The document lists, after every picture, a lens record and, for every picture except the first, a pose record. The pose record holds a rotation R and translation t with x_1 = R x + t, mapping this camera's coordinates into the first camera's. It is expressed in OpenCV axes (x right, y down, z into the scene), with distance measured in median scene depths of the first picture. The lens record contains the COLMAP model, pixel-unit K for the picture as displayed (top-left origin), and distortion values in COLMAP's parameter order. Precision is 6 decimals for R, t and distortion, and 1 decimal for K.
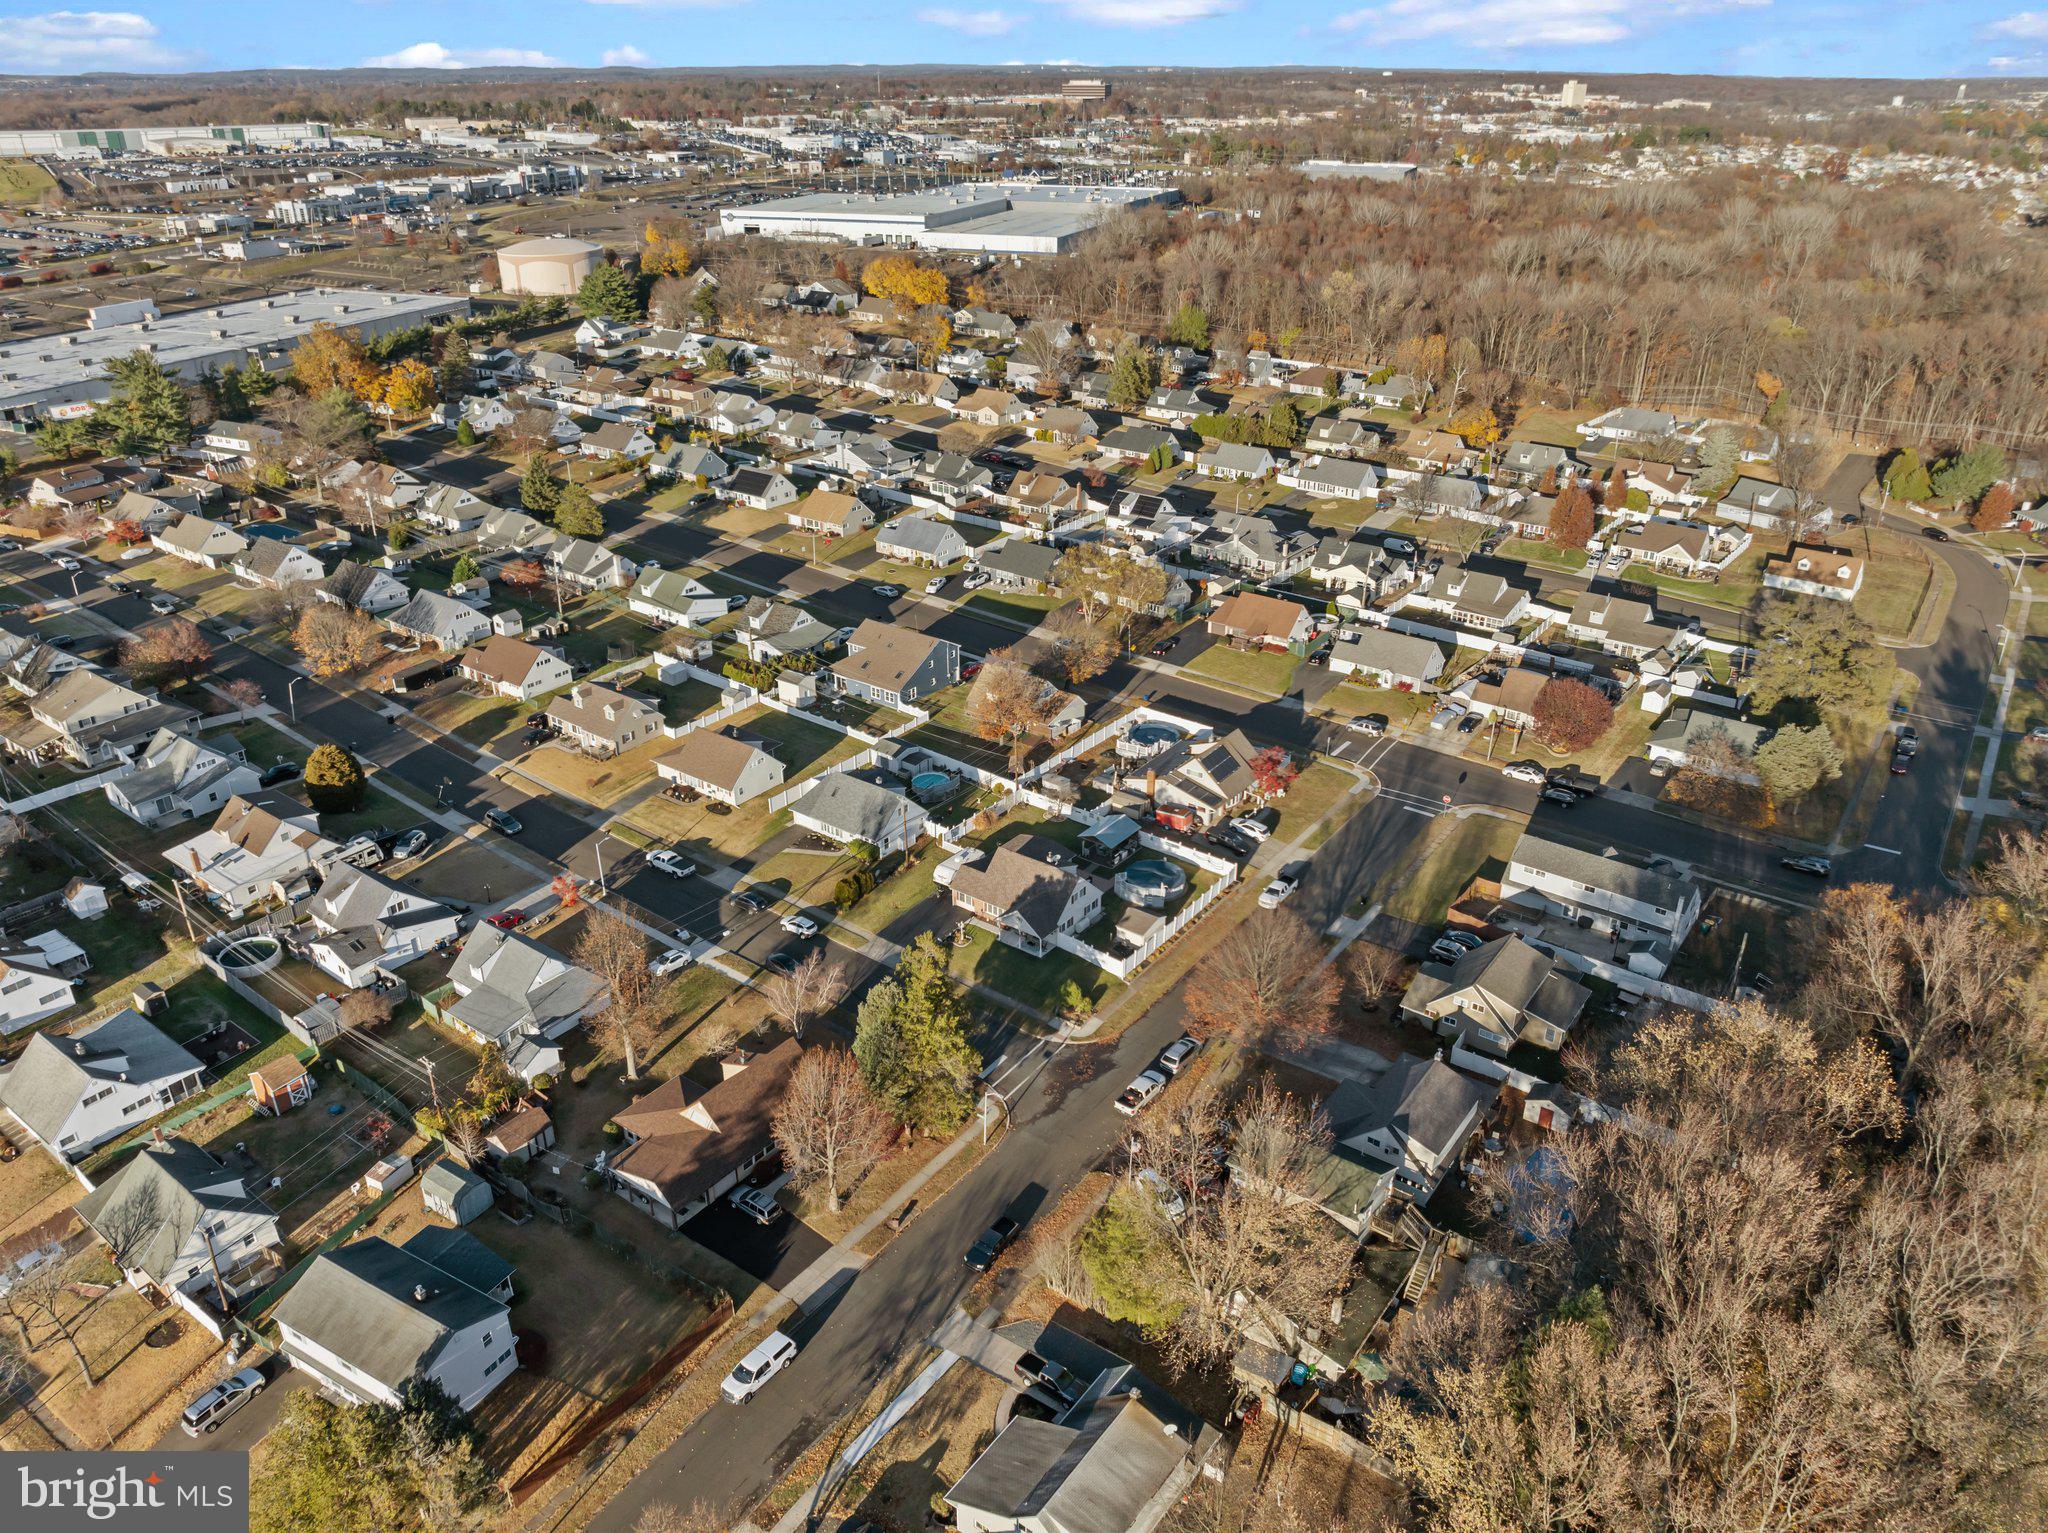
lens RADIAL K [[1431.3, 0, 1024.0], [0, 1431.3, 766.5], [0, 0, 1]] dist [-0.003822, 0.000091]
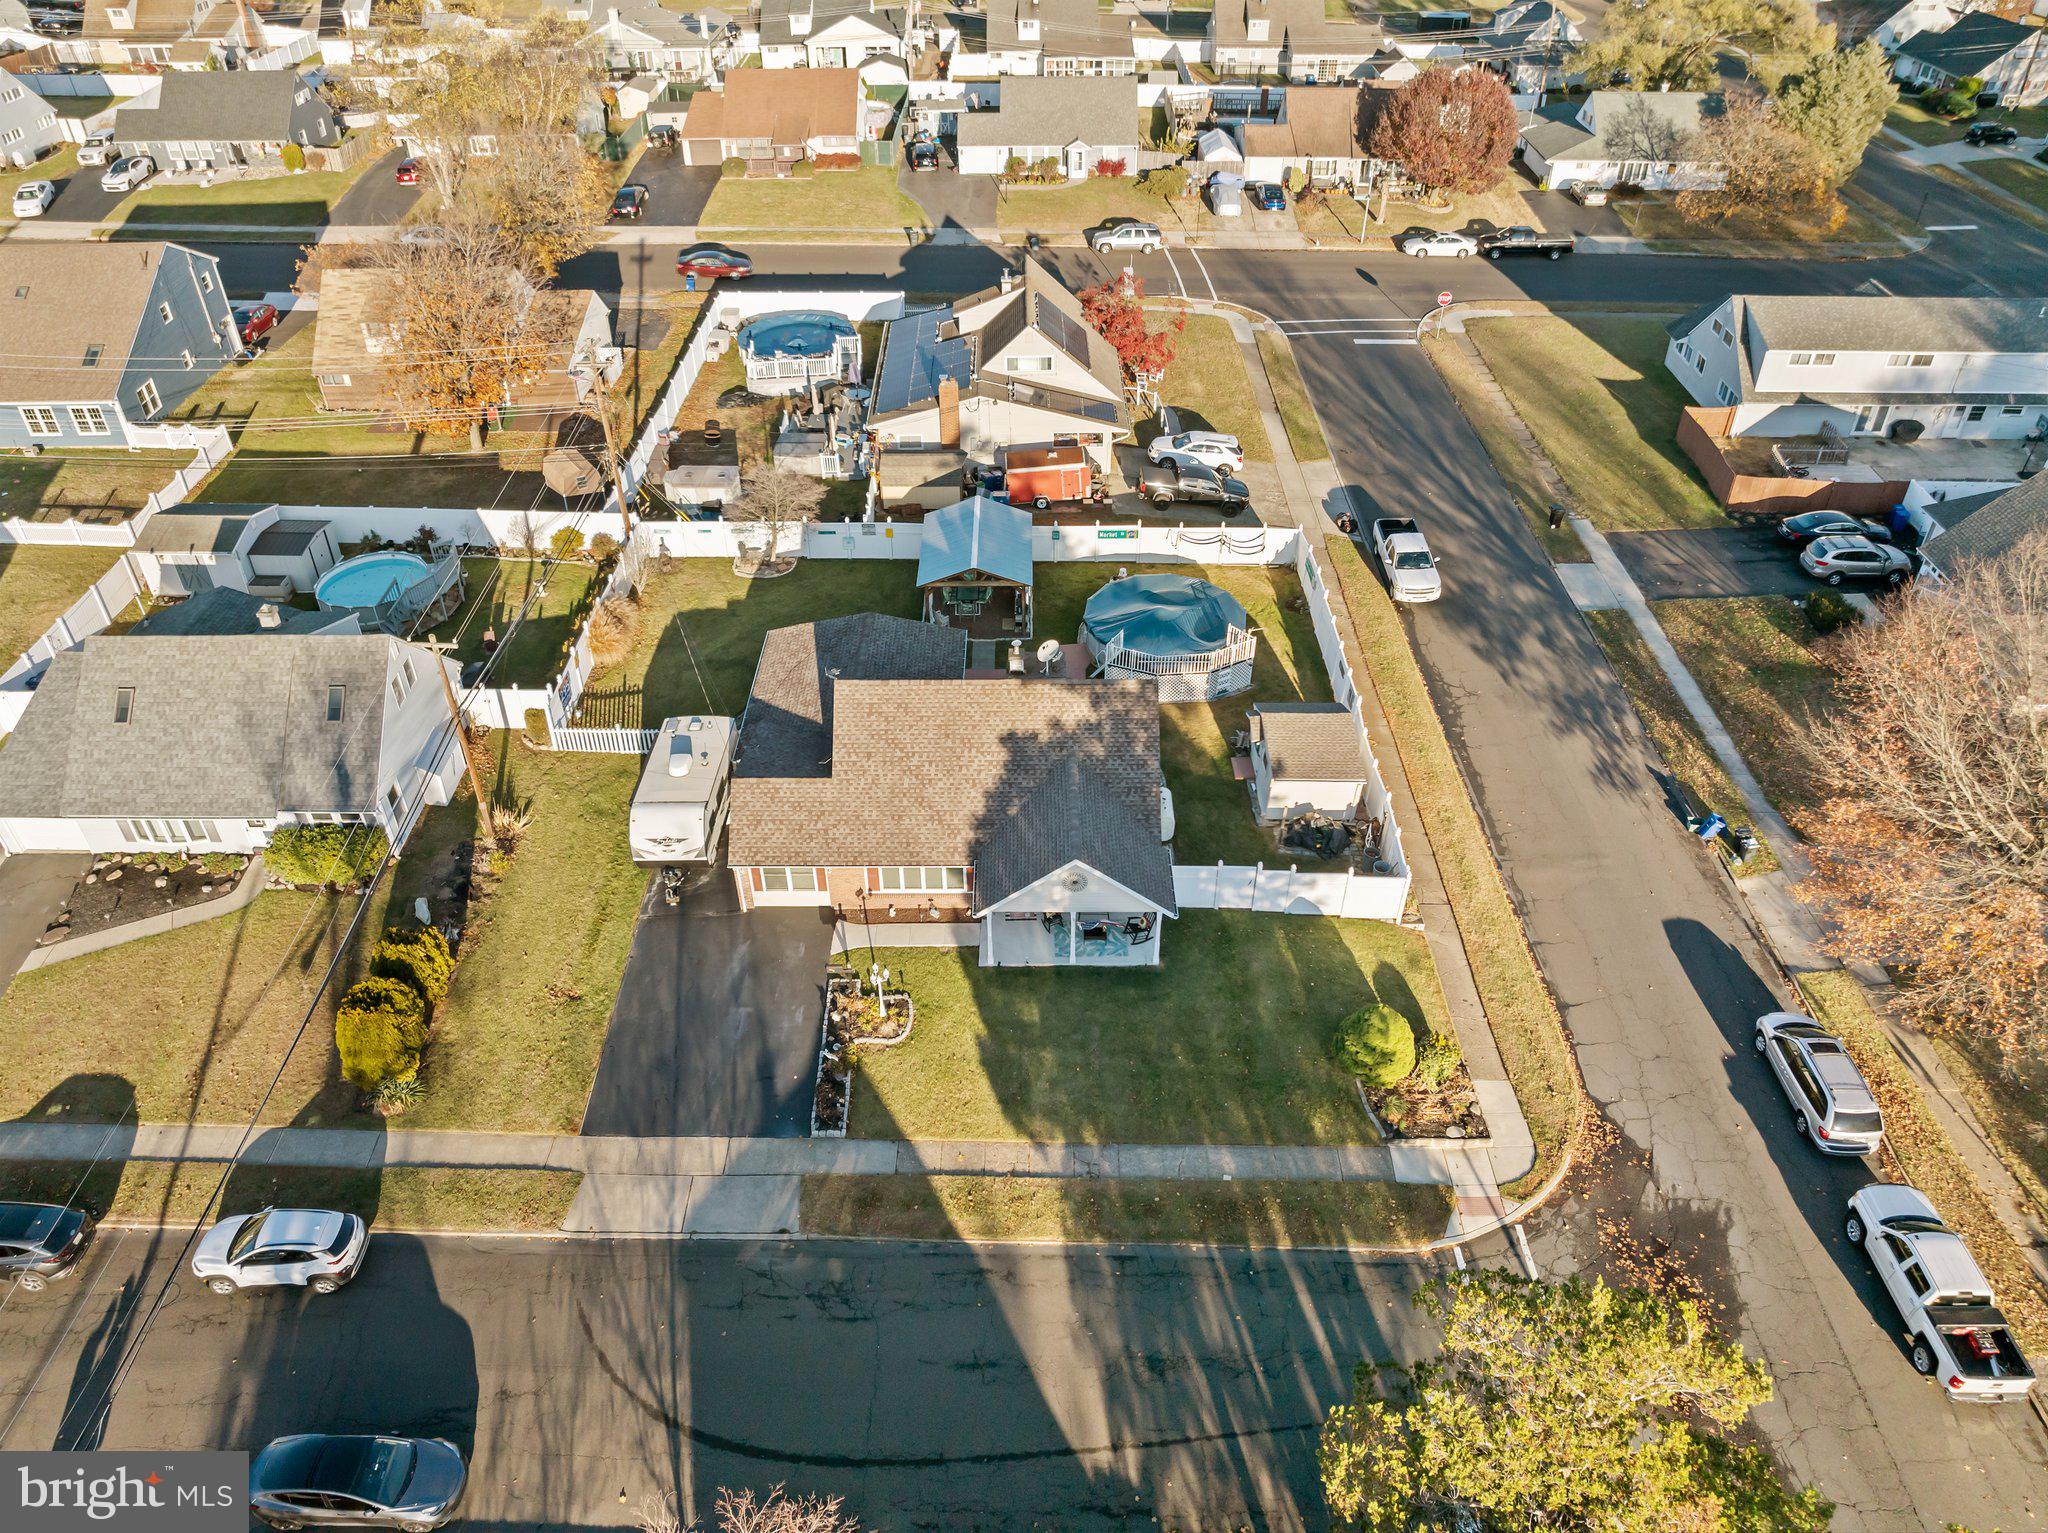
lens RADIAL K [[1442.8, 0, 1031.2], [0, 1442.8, 764.8], [0, 0, 1]] dist [-0.040914, 0.006650]
pose [[0.799115, -0.366629, 0.476443, -0.113089], [0.265755, 0.926309, 0.267069, 0.001031], [-0.539249, -0.086802, 0.837661, 0.590030]]
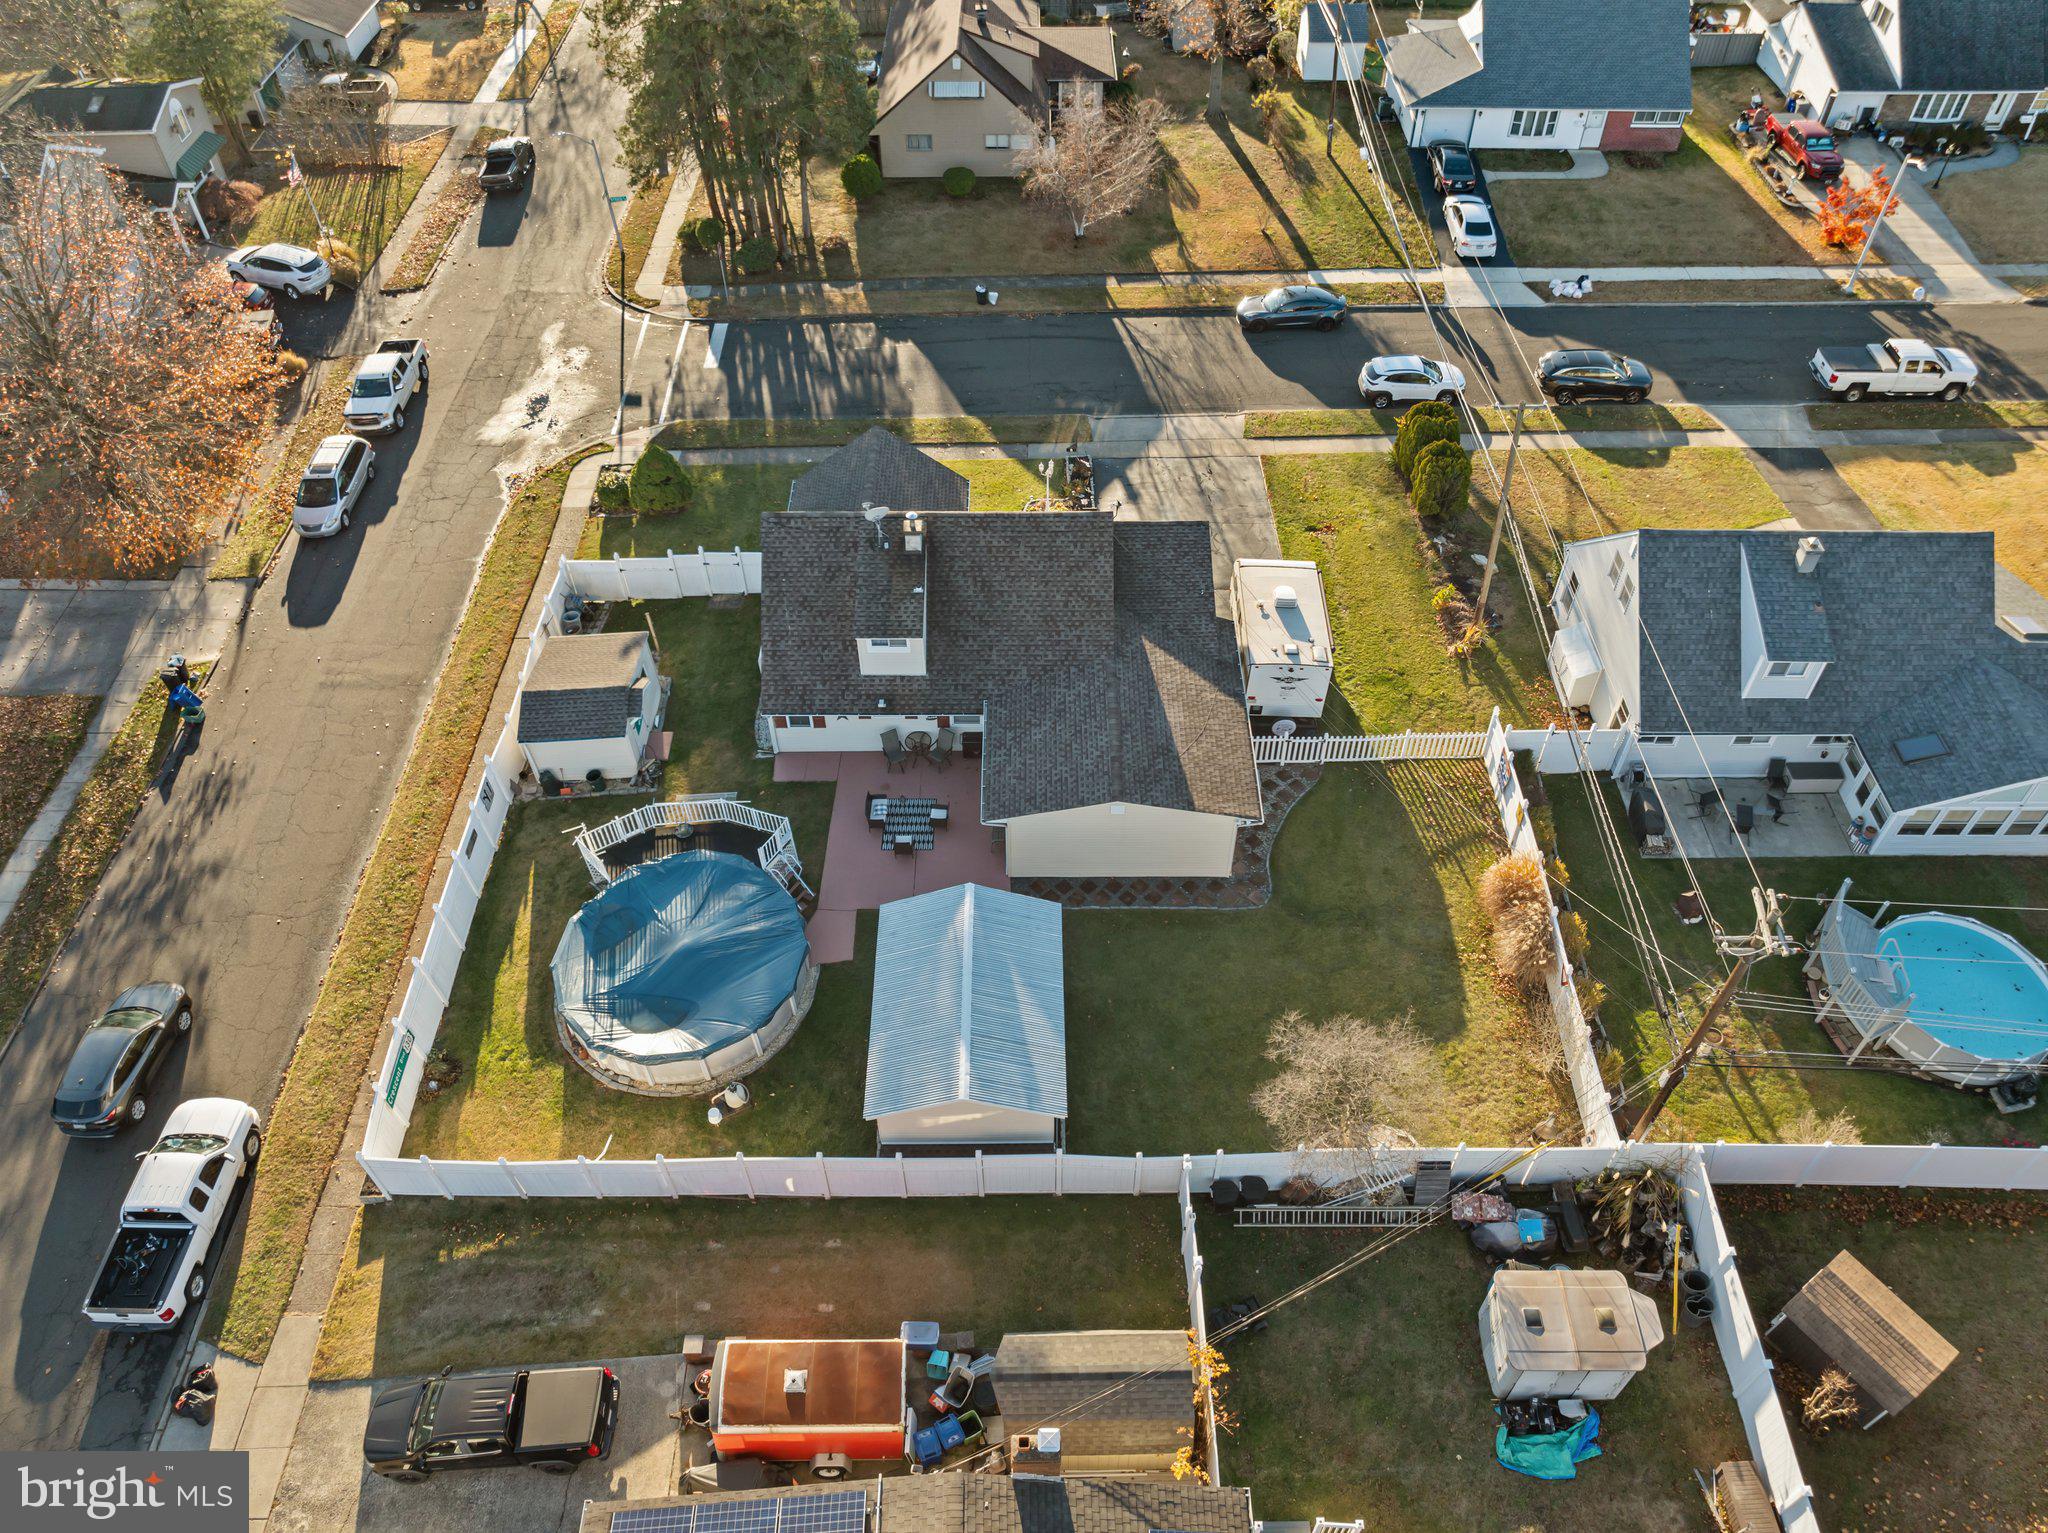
lens RADIAL K [[1442.8, 0, 1031.2], [0, 1442.8, 764.8], [0, 0, 1]] dist [-0.040914, 0.006650]
pose [[-0.794804, 0.447615, -0.409790, 0.110976], [-0.261151, 0.357262, 0.896752, -0.146152], [0.547802, 0.819759, -0.167059, 0.889119]]
